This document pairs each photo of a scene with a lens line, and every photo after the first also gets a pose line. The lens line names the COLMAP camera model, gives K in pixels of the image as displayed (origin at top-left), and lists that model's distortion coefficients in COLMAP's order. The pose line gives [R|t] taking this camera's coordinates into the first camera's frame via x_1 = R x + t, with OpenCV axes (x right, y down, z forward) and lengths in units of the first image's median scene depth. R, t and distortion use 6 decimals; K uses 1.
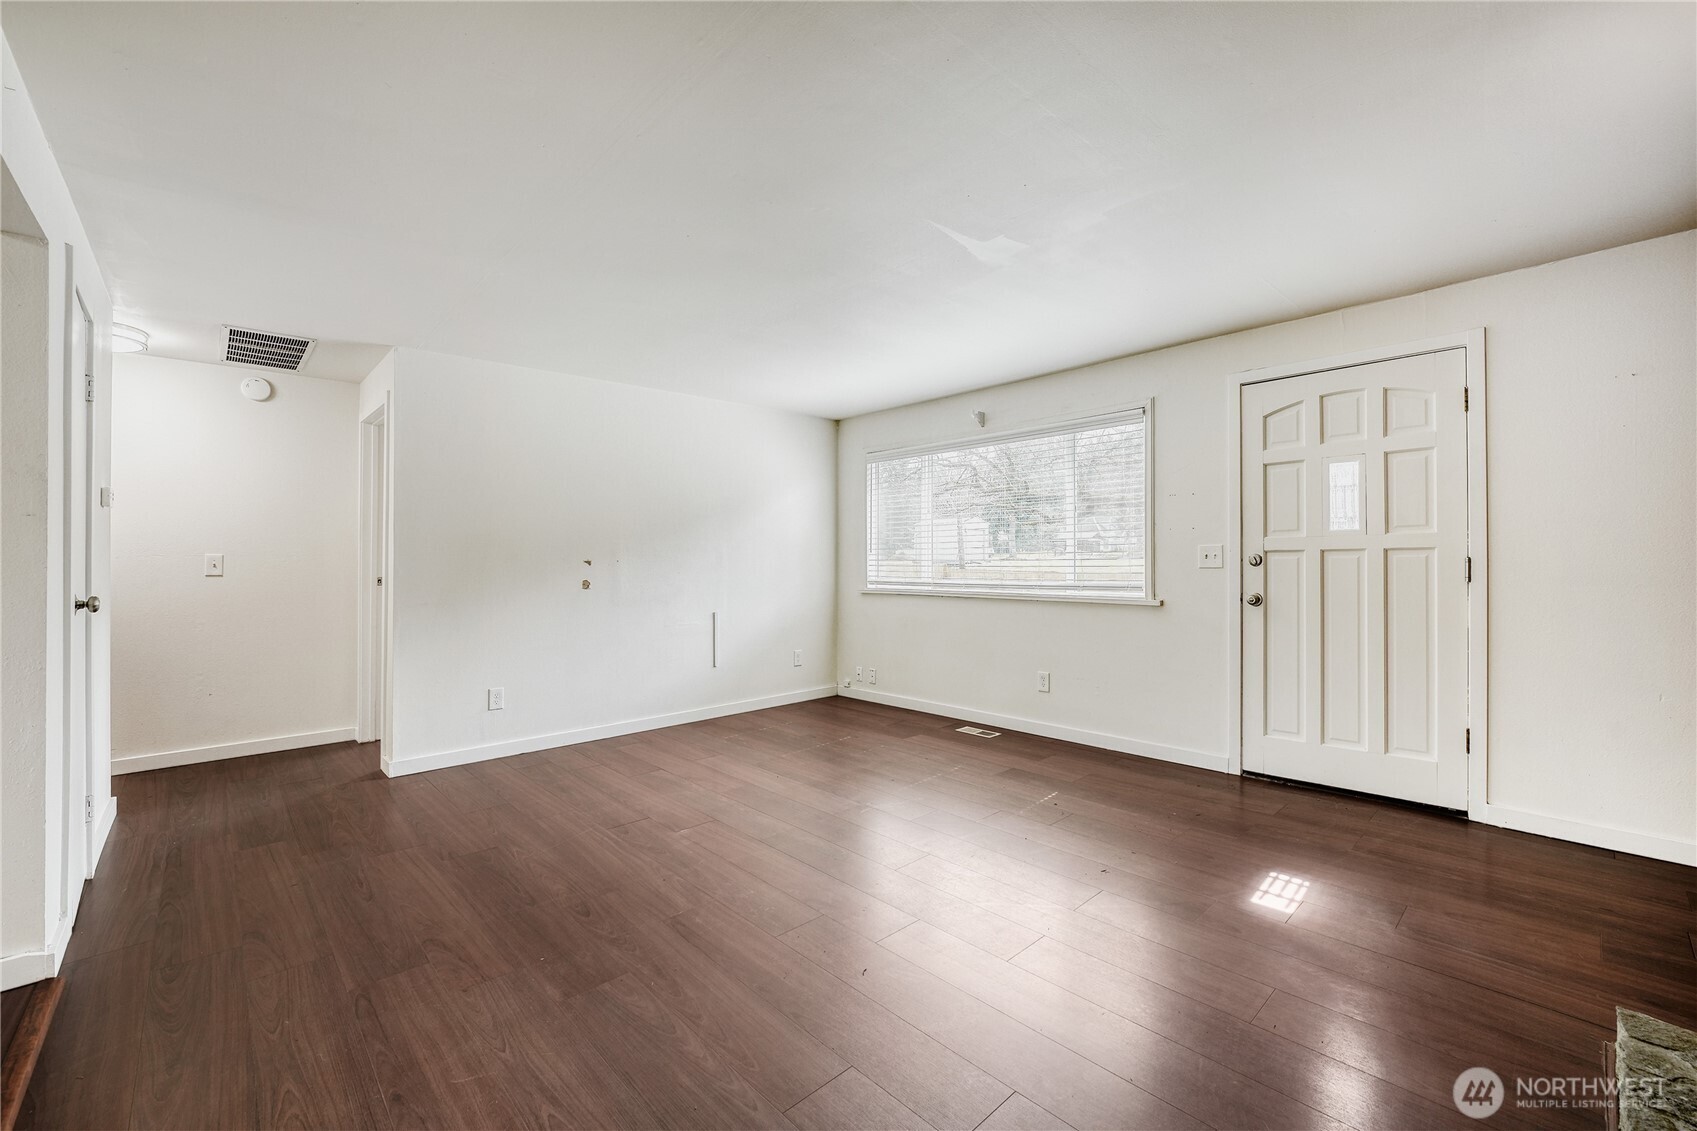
lens RADIAL K [[691.9, 0, 833.4], [0, 691.9, 560.2], [0, 0, 1]] dist [-0.007989, 0.001810]
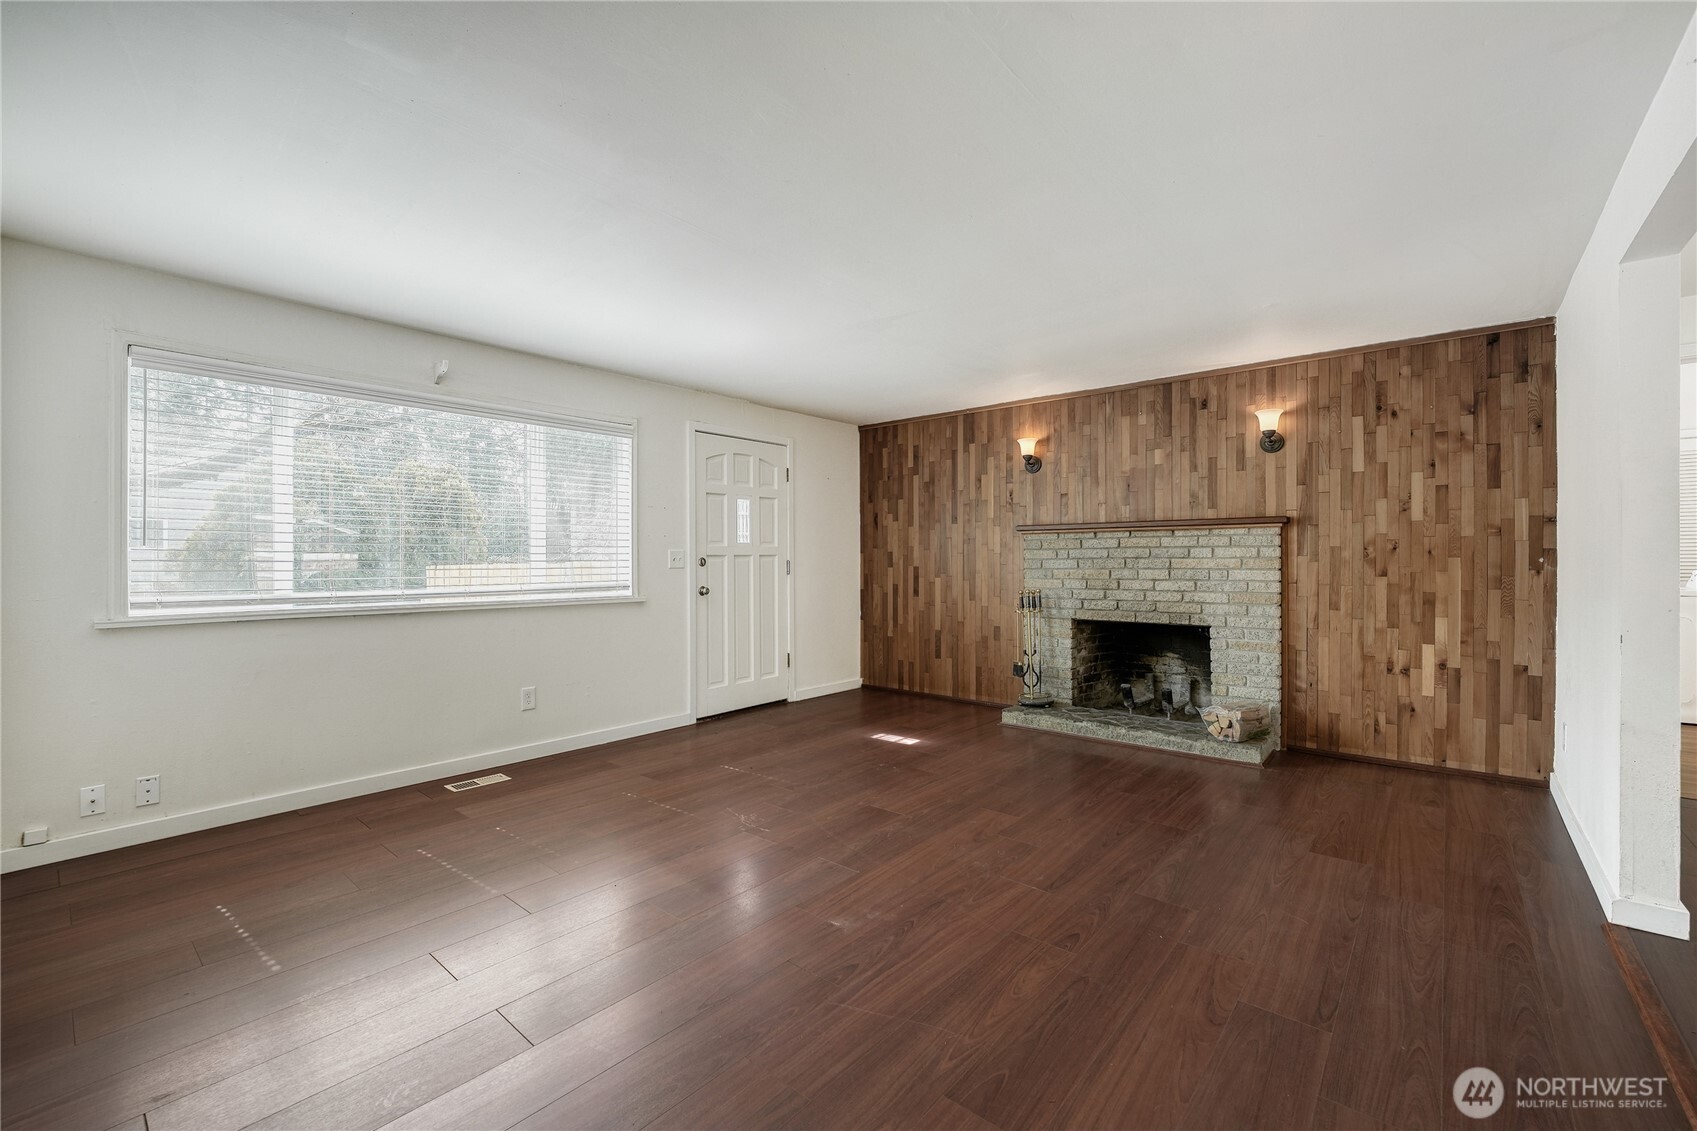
lens RADIAL K [[691.9, 0, 833.5], [0, 691.9, 564.0], [0, 0, 1]] dist [-0.007989, 0.001810]
pose [[-0.102245, 0.002647, 0.994756, -0.808952], [0.002746, 0.999993, -0.002379, 0.008610], [-0.994755, 0.002488, -0.102252, 0.916426]]
